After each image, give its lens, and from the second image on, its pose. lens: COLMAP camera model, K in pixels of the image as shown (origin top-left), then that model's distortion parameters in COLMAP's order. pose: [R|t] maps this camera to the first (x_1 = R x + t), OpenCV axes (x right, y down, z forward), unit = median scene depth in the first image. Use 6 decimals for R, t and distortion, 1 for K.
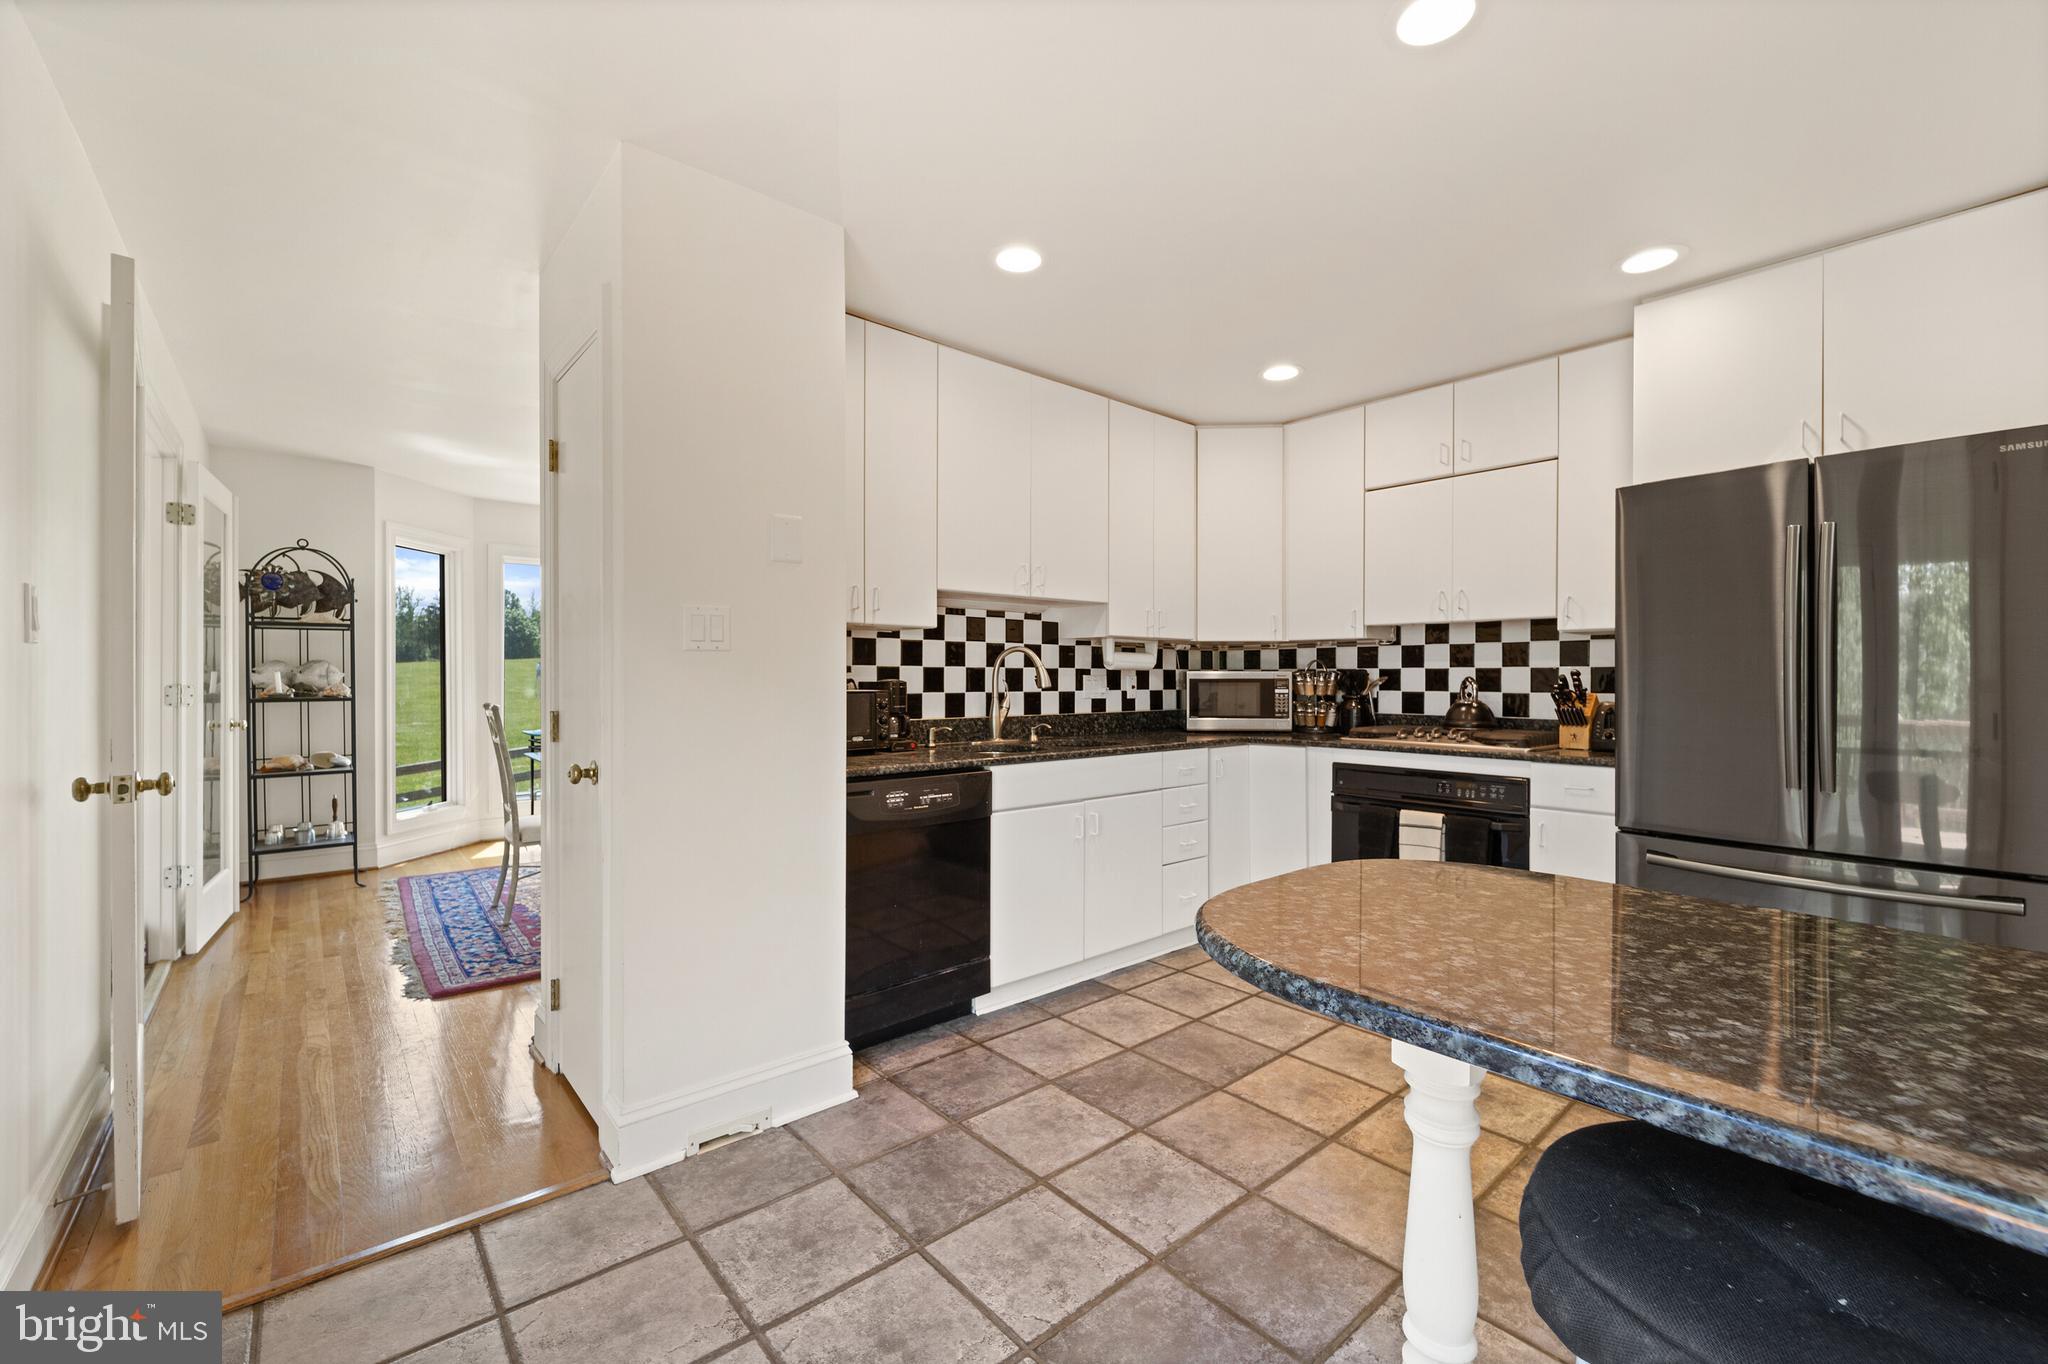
lens RADIAL K [[842.6, 0, 1026.0], [0, 842.6, 683.1], [0, 0, 1]] dist [-0.002390, 0.000071]
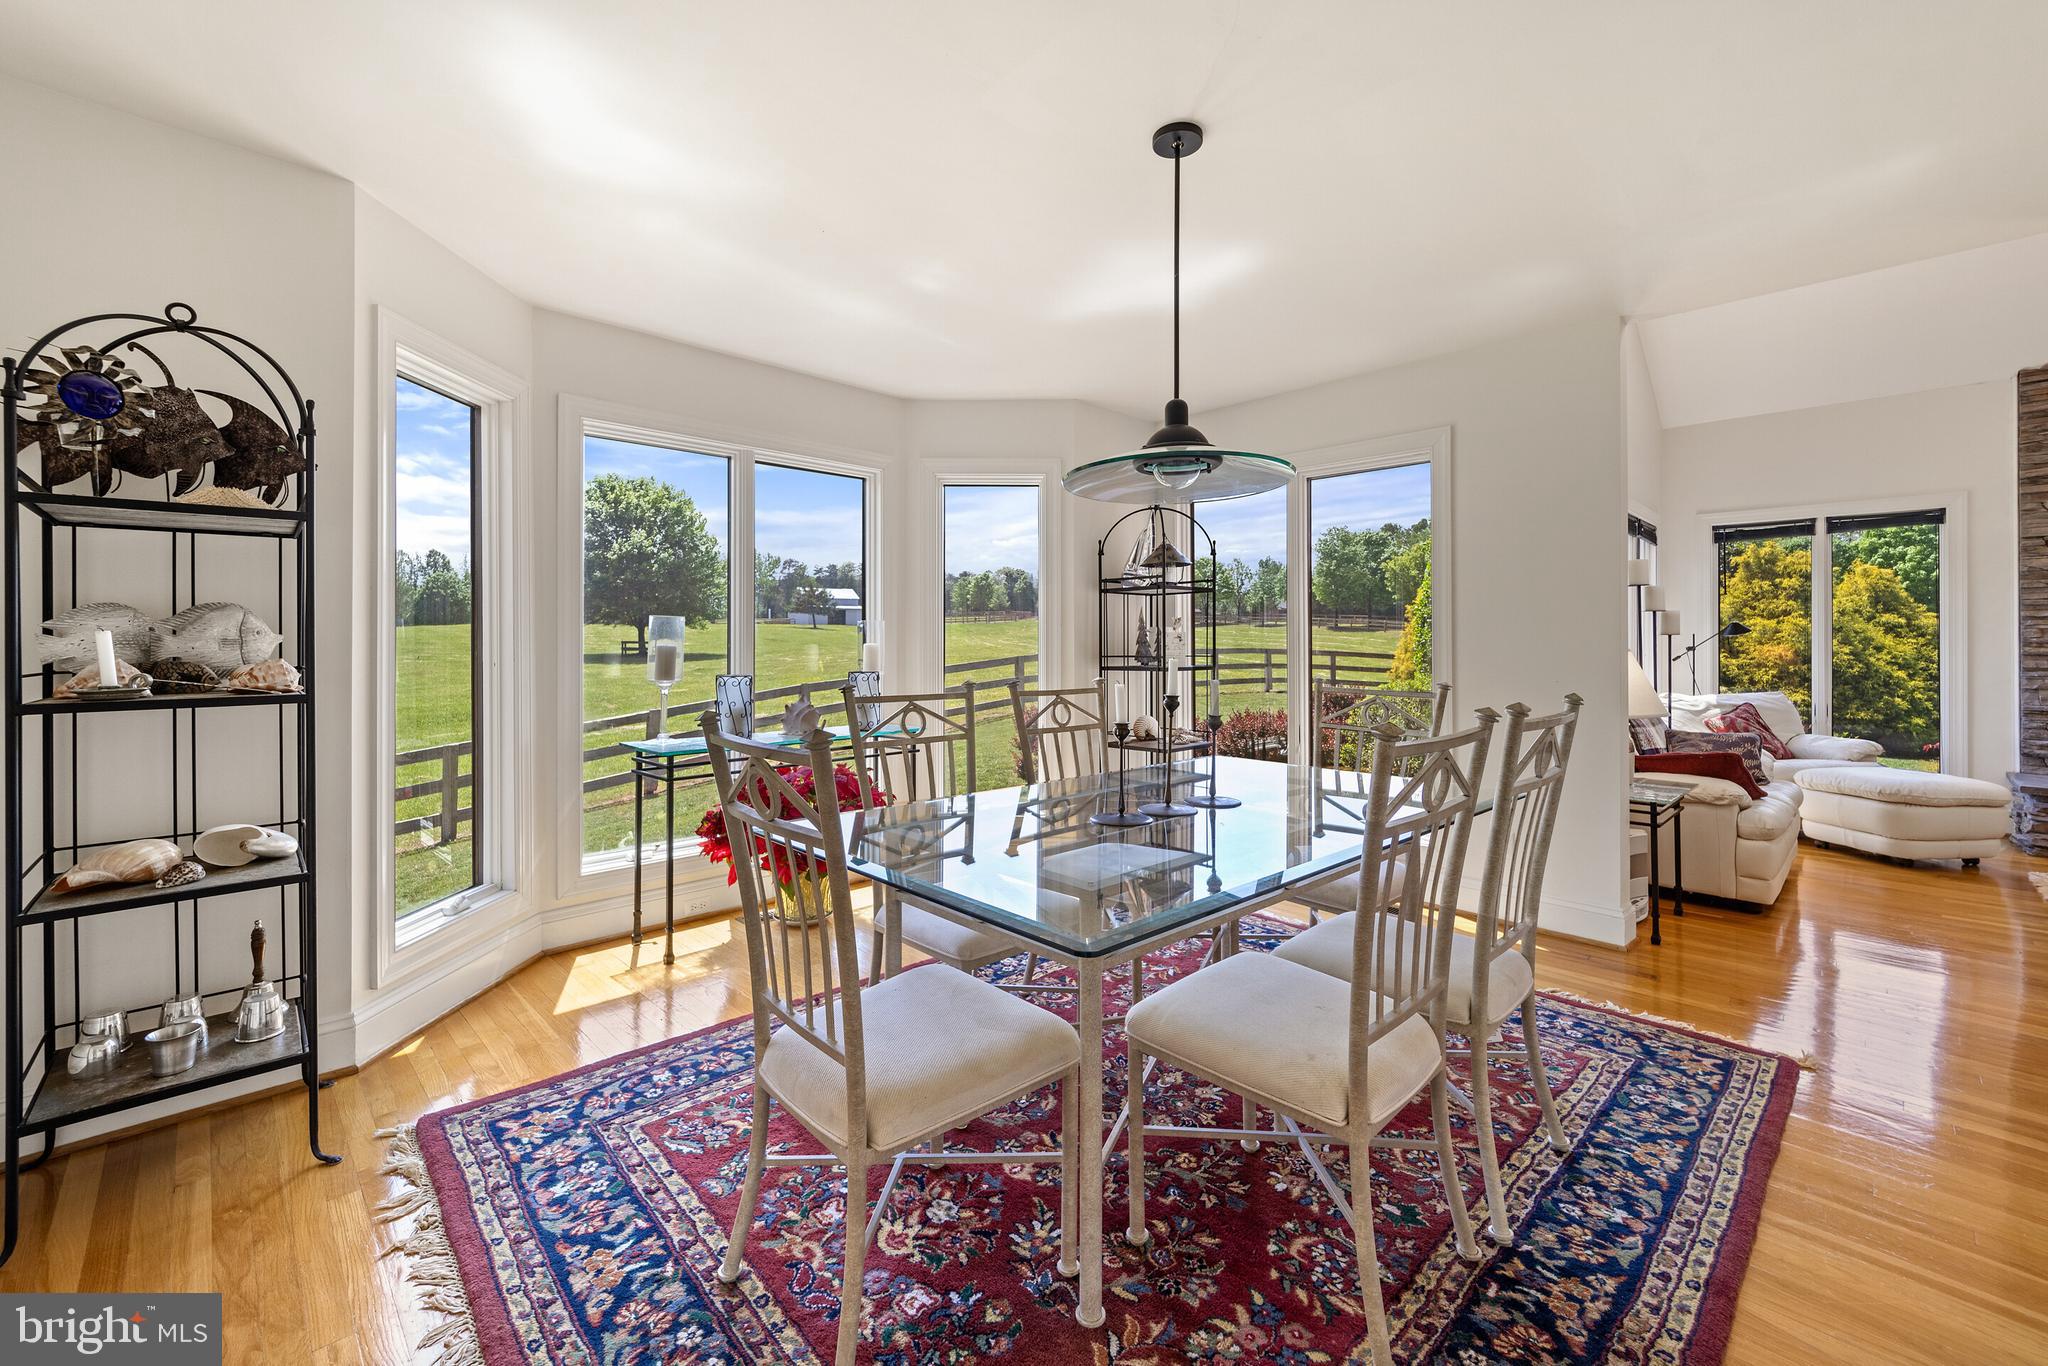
lens RADIAL K [[842.6, 0, 1005.7], [0, 842.6, 635.3], [0, 0, 1]] dist [-0.002390, 0.000071]
pose [[0.999251, -0.005029, 0.038374, -0.474167], [0.005552, 0.999893, -0.013525, -0.003885], [-0.038302, 0.013728, 0.999172, 0.576508]]
